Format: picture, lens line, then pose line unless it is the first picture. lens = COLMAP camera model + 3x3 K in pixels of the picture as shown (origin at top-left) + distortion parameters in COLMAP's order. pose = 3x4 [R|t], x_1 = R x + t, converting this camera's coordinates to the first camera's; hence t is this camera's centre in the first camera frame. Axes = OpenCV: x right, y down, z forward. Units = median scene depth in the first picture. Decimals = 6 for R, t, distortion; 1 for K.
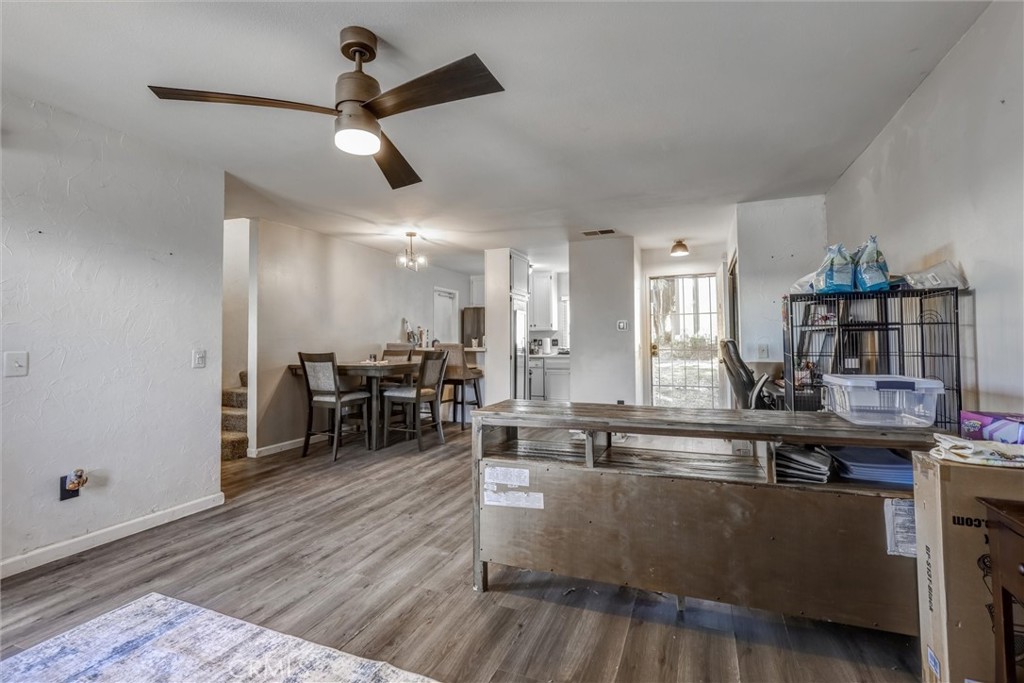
lens RADIAL K [[495.1, 0, 515.7], [0, 495.1, 299.1], [0, 0, 1]] dist [0.000523, 0.000364]
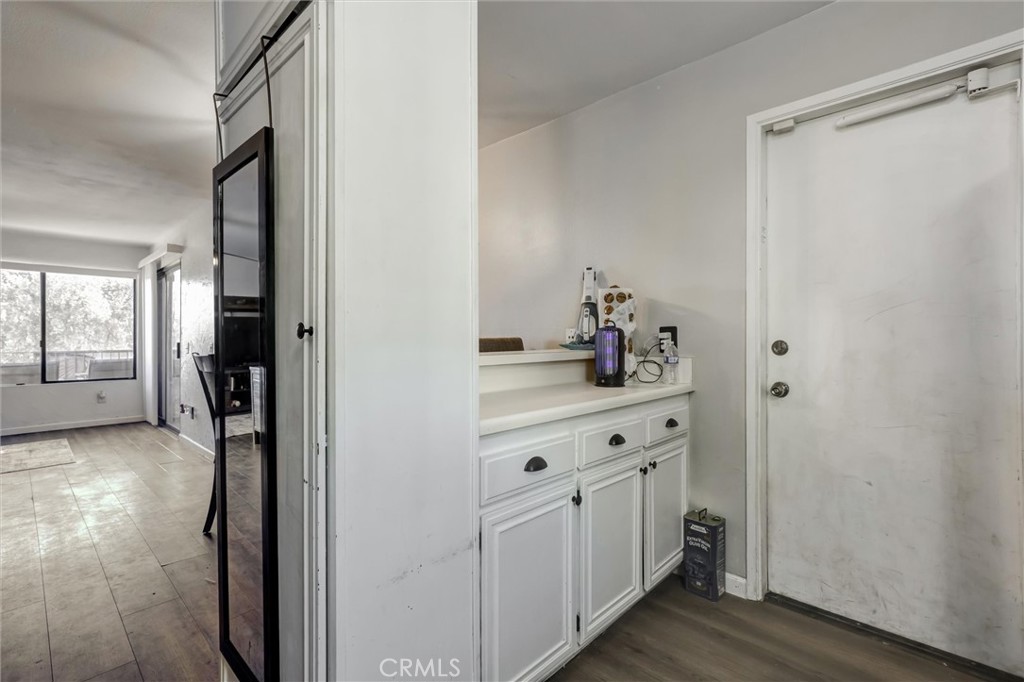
lens RADIAL K [[462.2, 0, 520.5], [0, 462.2, 341.8], [0, 0, 1]] dist [0.021813, 0.000191]
pose [[-0.373543, 0.011346, -0.927544, 0.124007], [0.086115, 0.996031, -0.022496, 0.101447], [0.923607, -0.088279, -0.373037, 1.152544]]
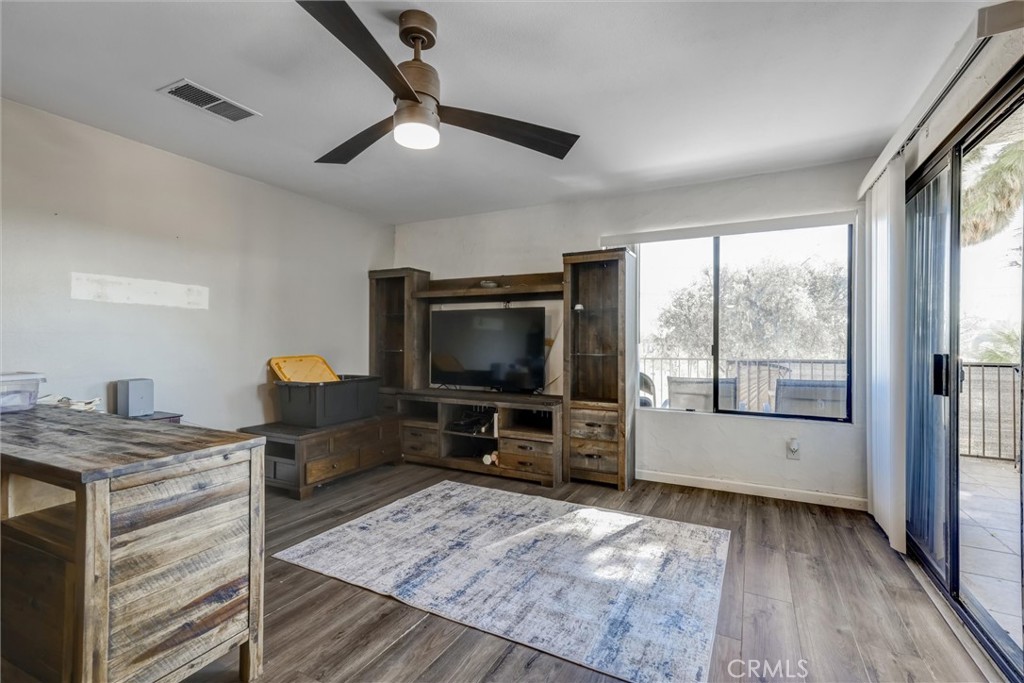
lens RADIAL K [[471.7, 0, 499.7], [0, 471.7, 341.2], [0, 0, 1]] dist [0.001062, 0.000290]
pose [[-0.992444, 0.002906, 0.122665, -0.179520], [-0.008504, 0.995686, -0.092398, 0.051464], [-0.122404, -0.092743, -0.988138, 0.578877]]
